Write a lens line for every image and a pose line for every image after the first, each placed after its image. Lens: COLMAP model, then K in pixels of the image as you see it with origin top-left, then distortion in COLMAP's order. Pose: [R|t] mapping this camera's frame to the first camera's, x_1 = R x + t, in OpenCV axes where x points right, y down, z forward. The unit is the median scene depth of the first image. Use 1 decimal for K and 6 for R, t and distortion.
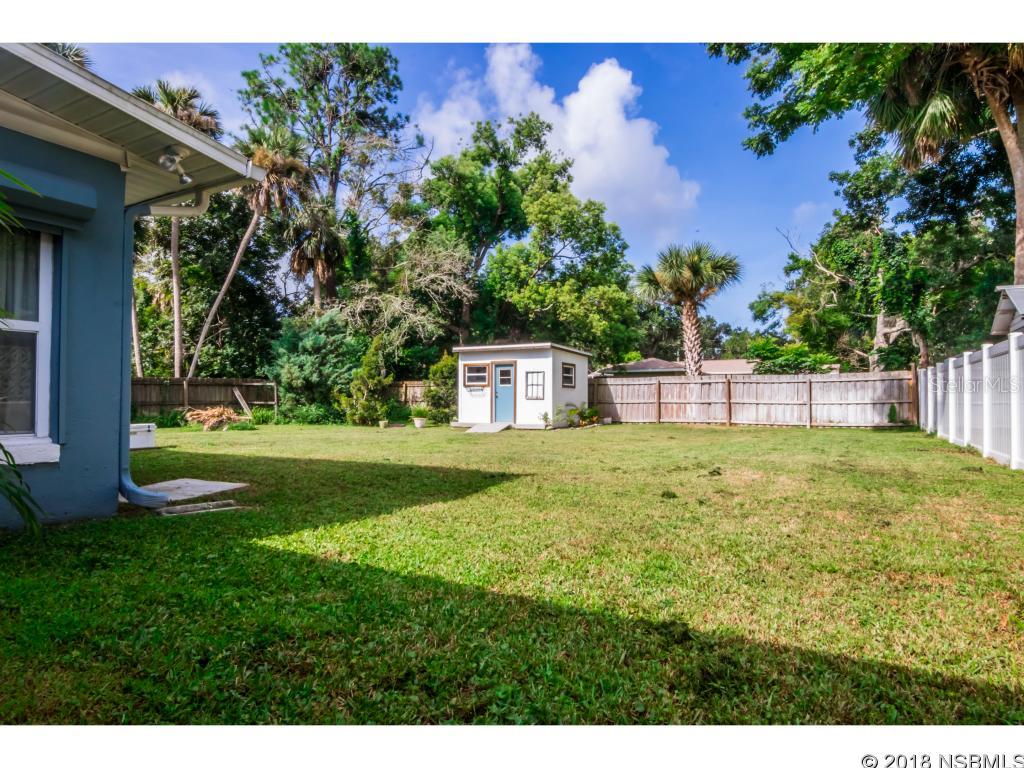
lens RADIAL K [[601.0, 0, 509.3], [0, 601.0, 386.5], [0, 0, 1]] dist [0.001715, -0.016802]
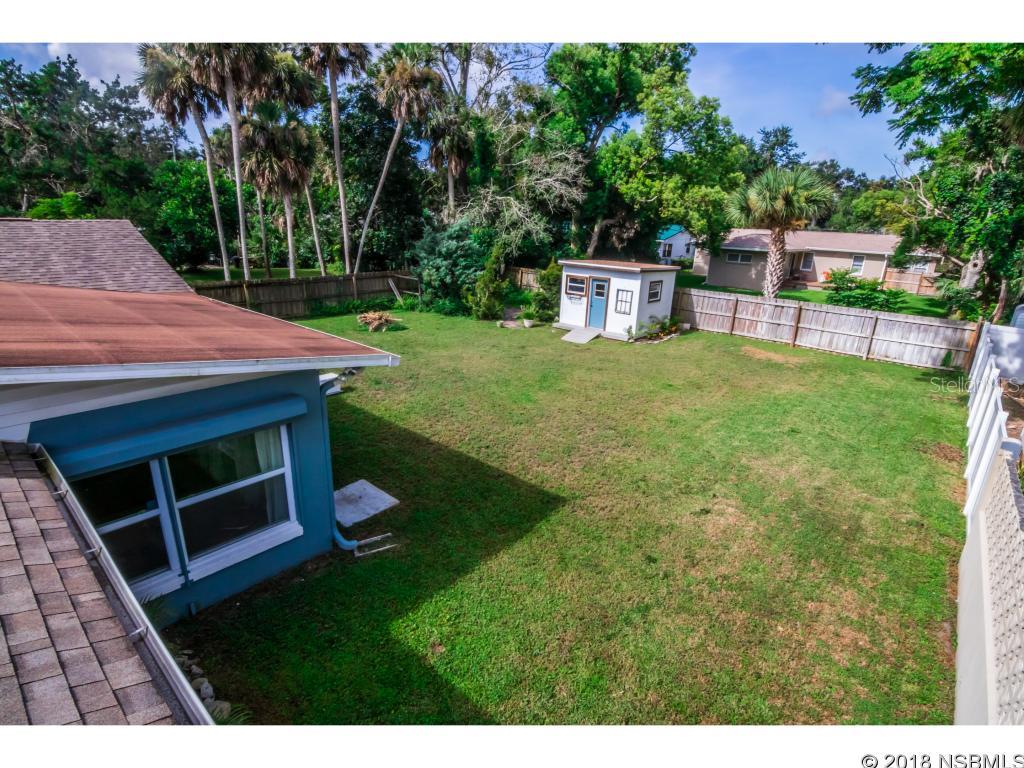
lens RADIAL K [[514.9, 0, 512.0], [0, 514.9, 384.0], [0, 0, 1]] dist [-0.000857, -0.018147]
pose [[0.977978, 0.094908, -0.185879, 0.028109], [-0.029171, 0.944040, 0.328538, -0.160731], [0.206658, -0.315881, 0.926019, -0.040984]]
